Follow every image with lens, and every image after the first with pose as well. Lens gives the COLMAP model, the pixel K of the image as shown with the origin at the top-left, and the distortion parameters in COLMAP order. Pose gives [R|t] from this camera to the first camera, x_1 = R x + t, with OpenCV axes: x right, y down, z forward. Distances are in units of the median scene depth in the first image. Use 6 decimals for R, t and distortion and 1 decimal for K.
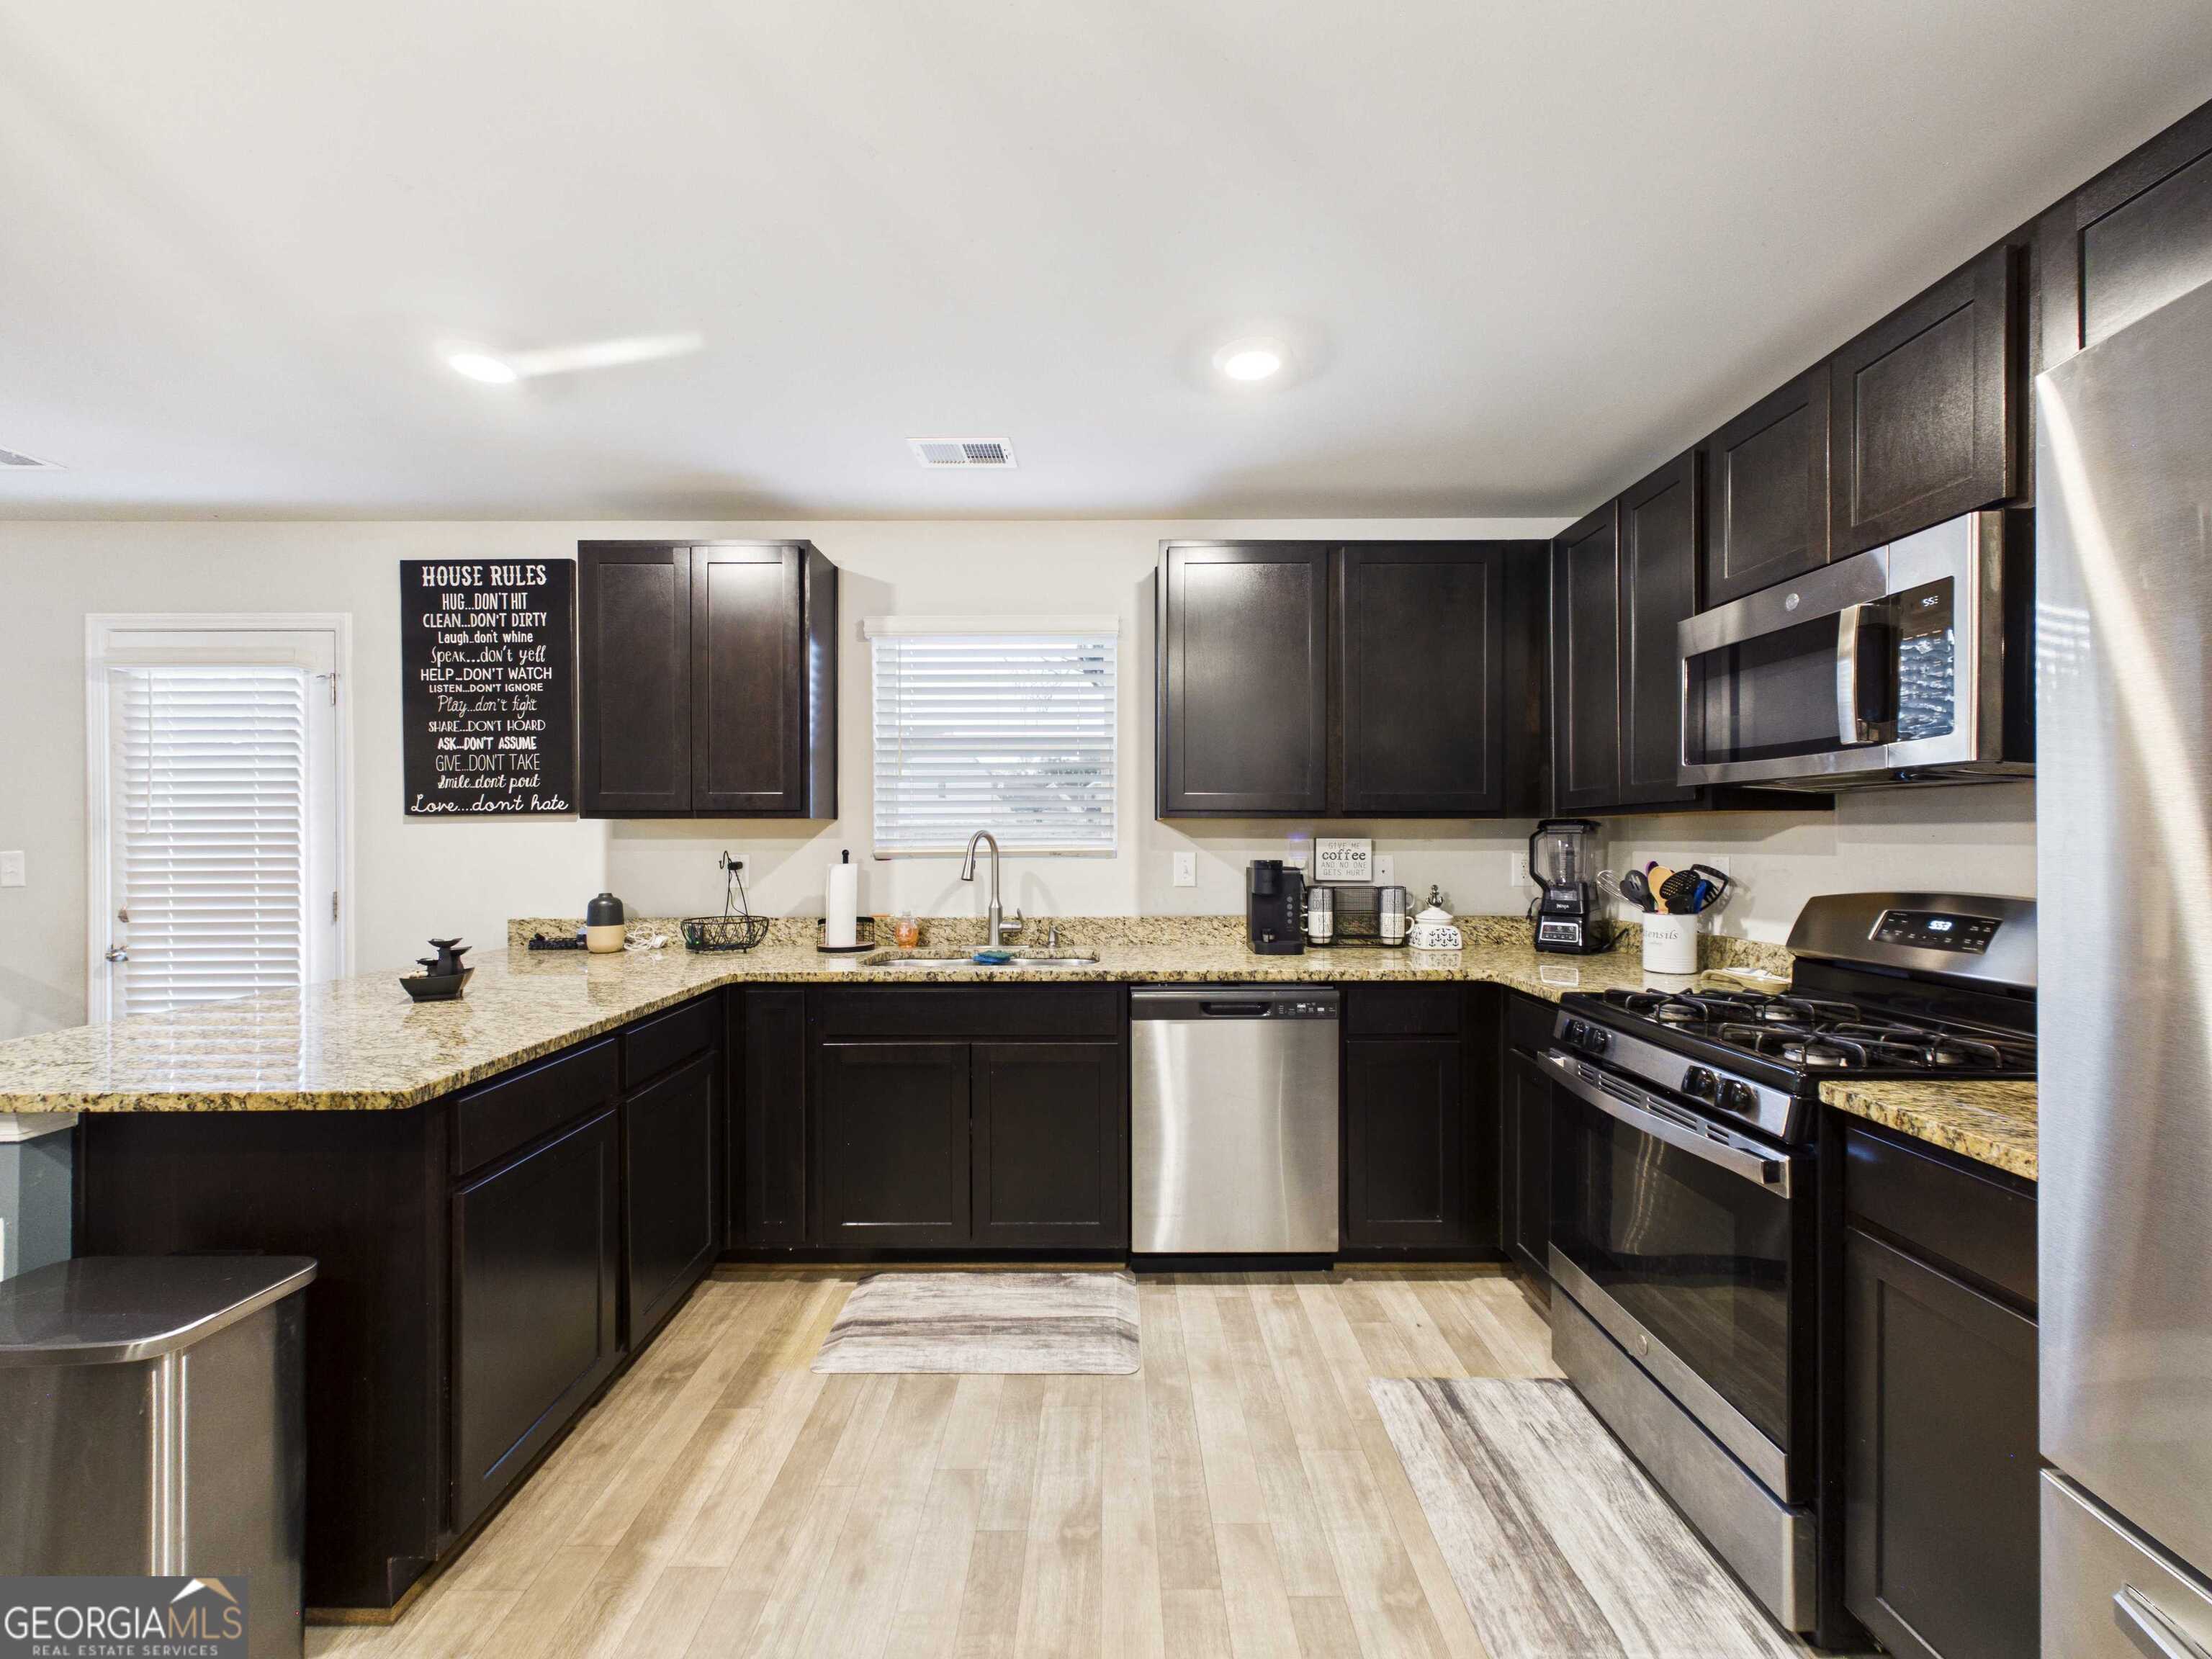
lens RADIAL K [[868.4, 0, 1120.0], [0, 868.4, 835.3], [0, 0, 1]] dist [0.005376, -0.000455]
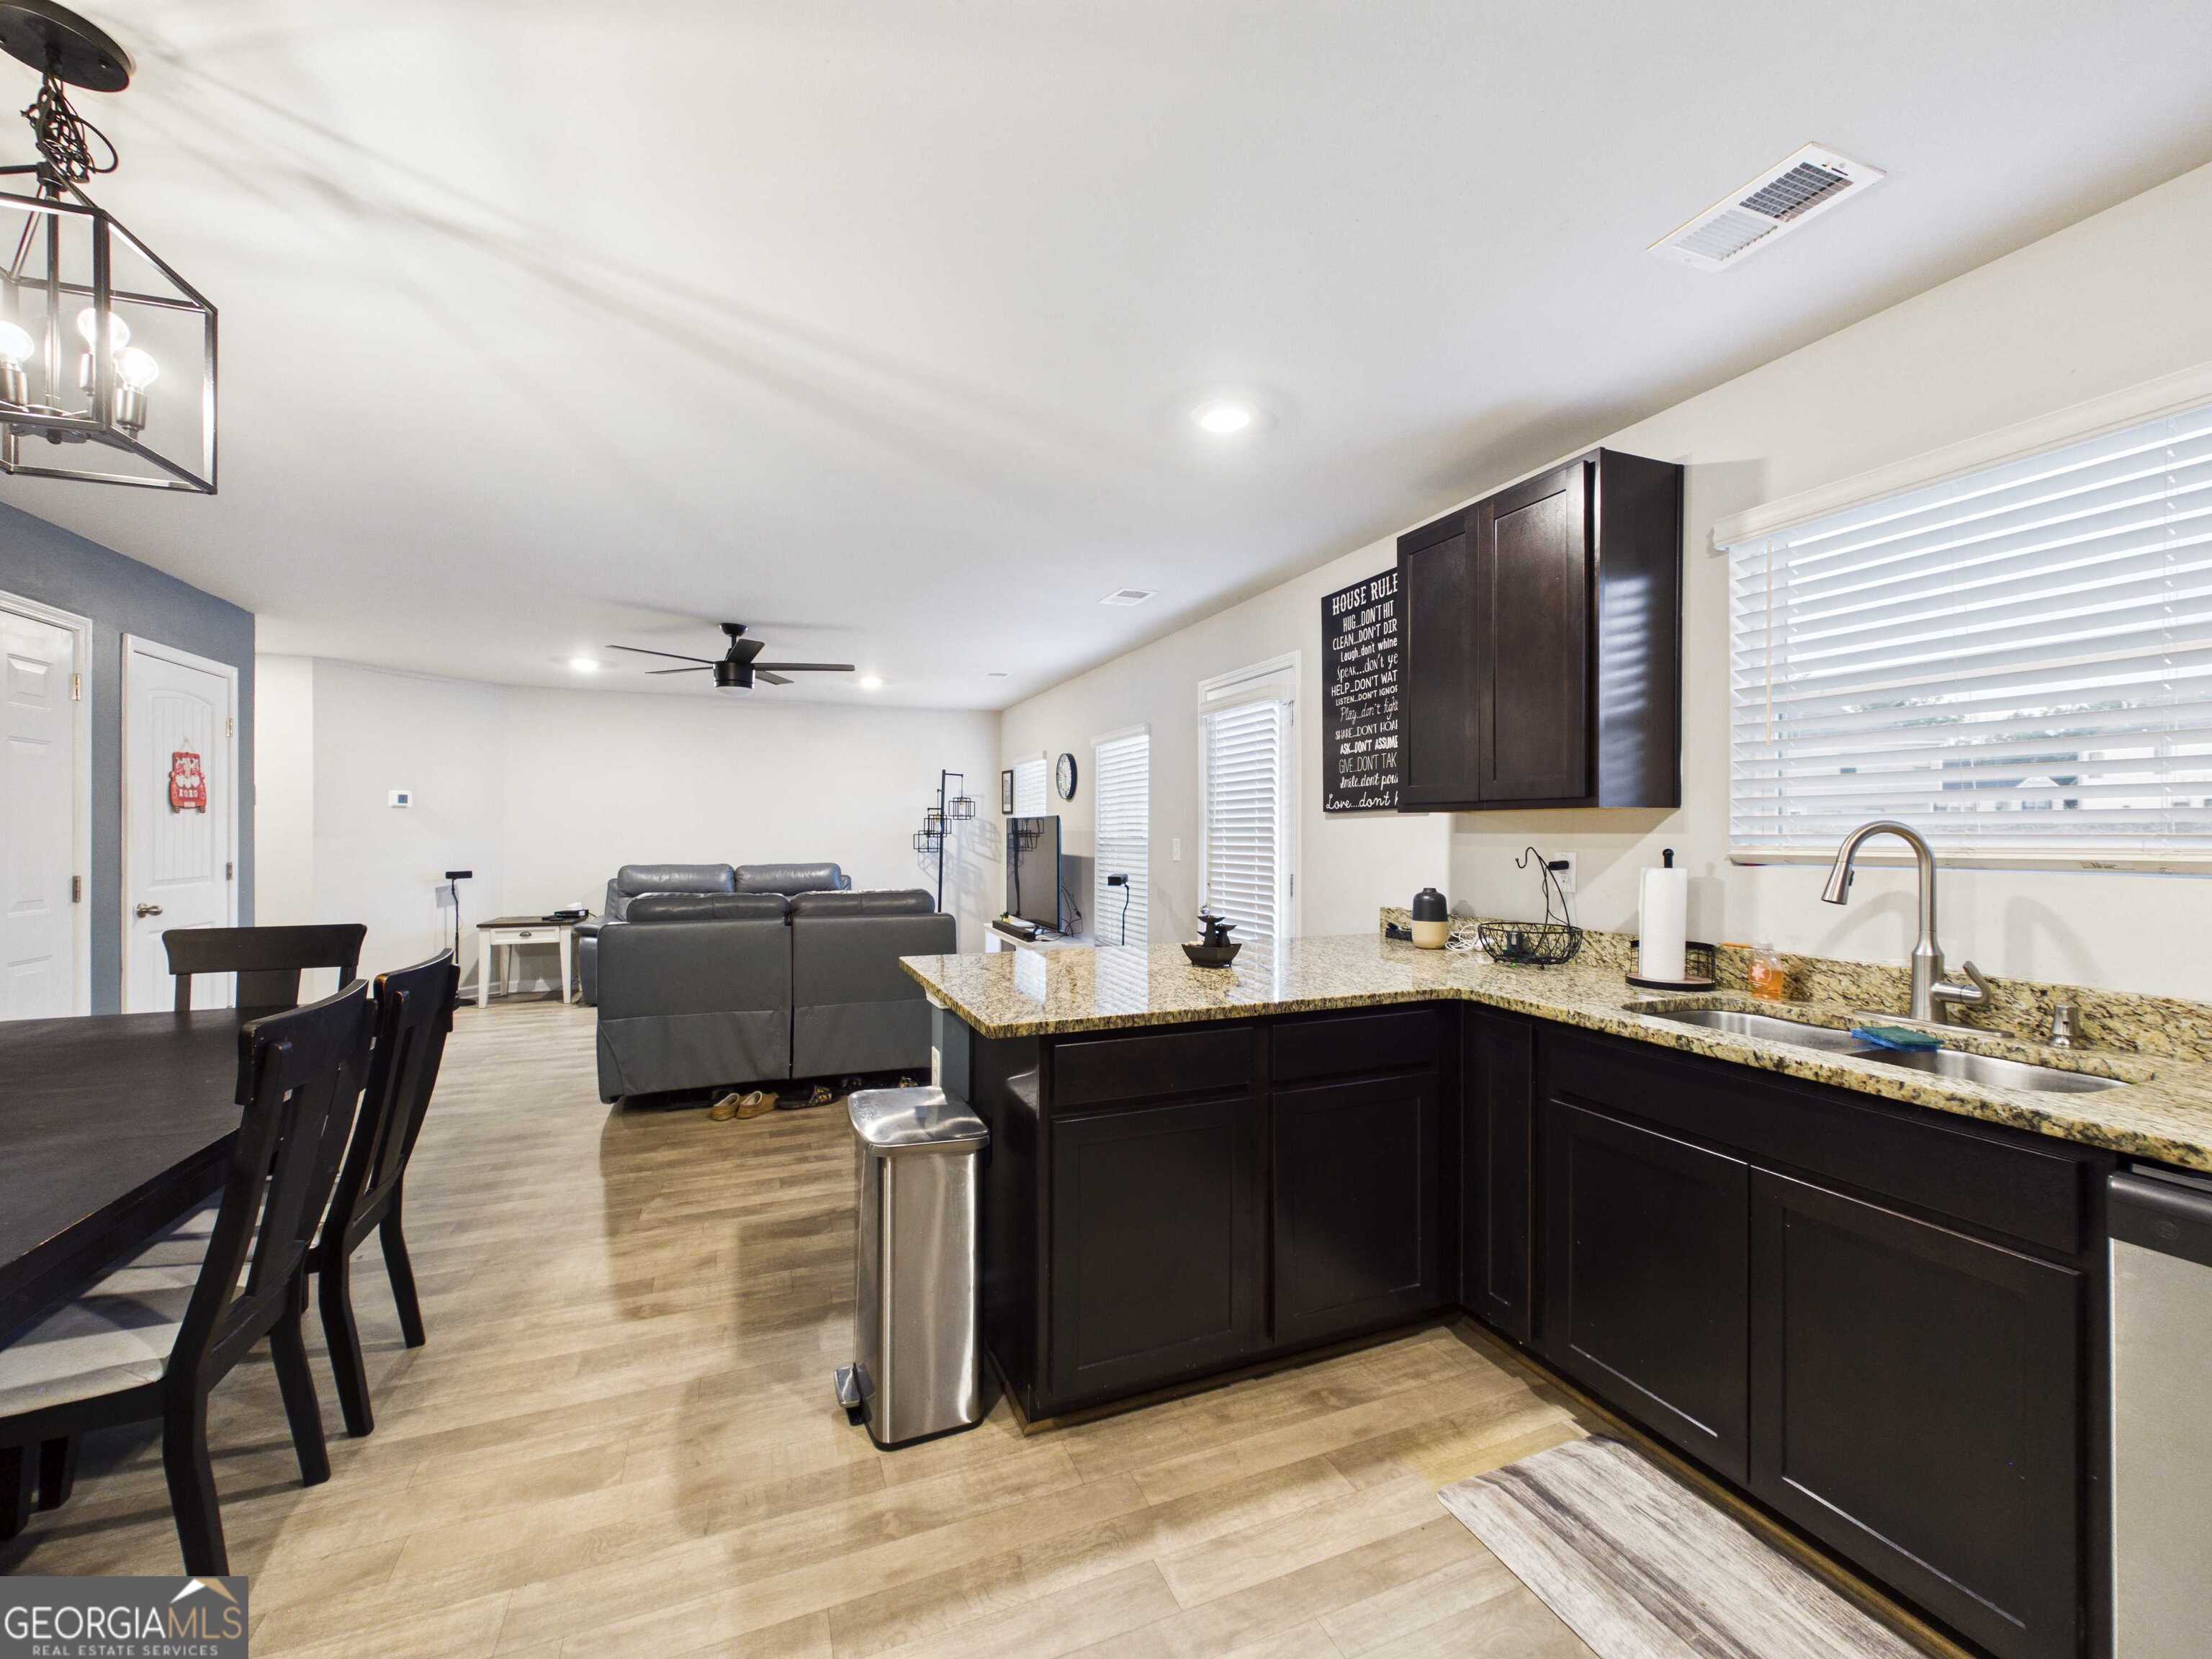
lens RADIAL K [[892.7, 0, 1107.2], [0, 892.7, 832.1], [0, 0, 1]] dist [0.000813, 0.000297]
pose [[0.384661, 0.003535, -0.923051, 0.198779], [-0.001918, 0.999994, 0.003031, 0.001009], [0.923056, 0.000605, 0.384666, 0.276213]]
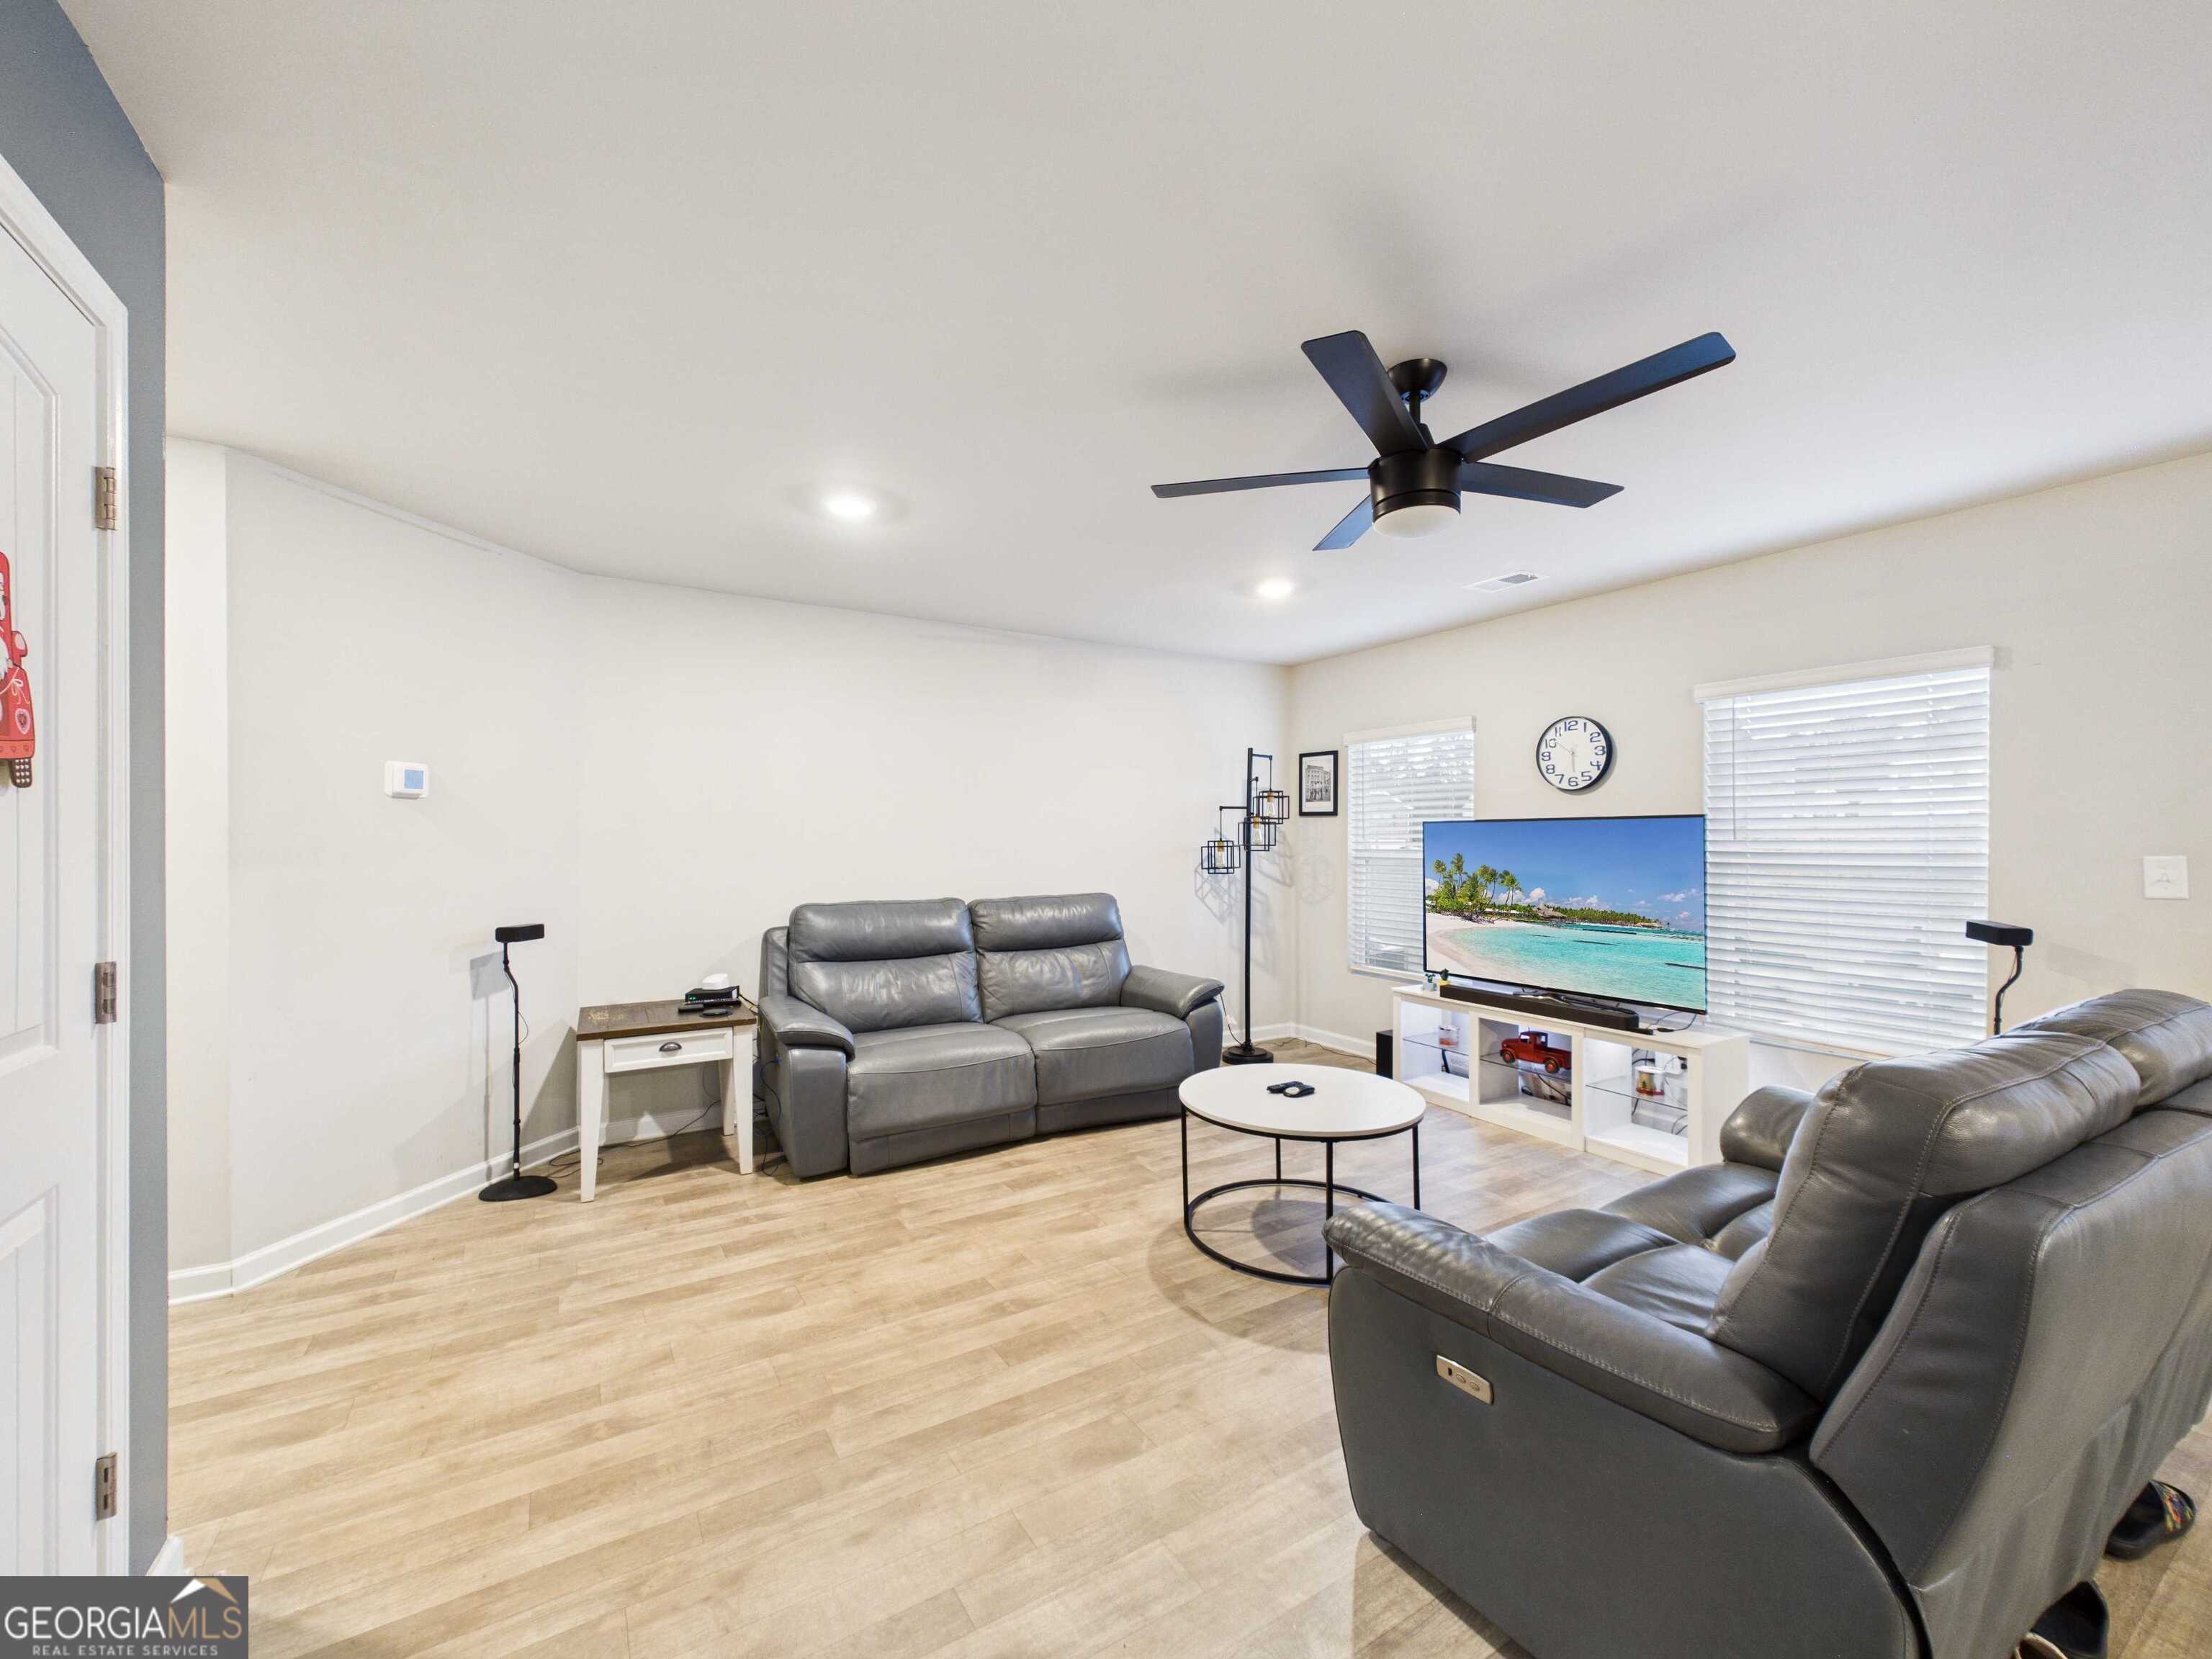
lens RADIAL K [[892.7, 0, 1103.8], [0, 892.7, 848.4], [0, 0, 1]] dist [0.000813, 0.000297]
pose [[0.509567, 0.011658, -0.860352, -1.123819], [0.002726, 0.999881, 0.015163, -0.005064], [0.860426, -0.010072, 0.509475, -0.349332]]
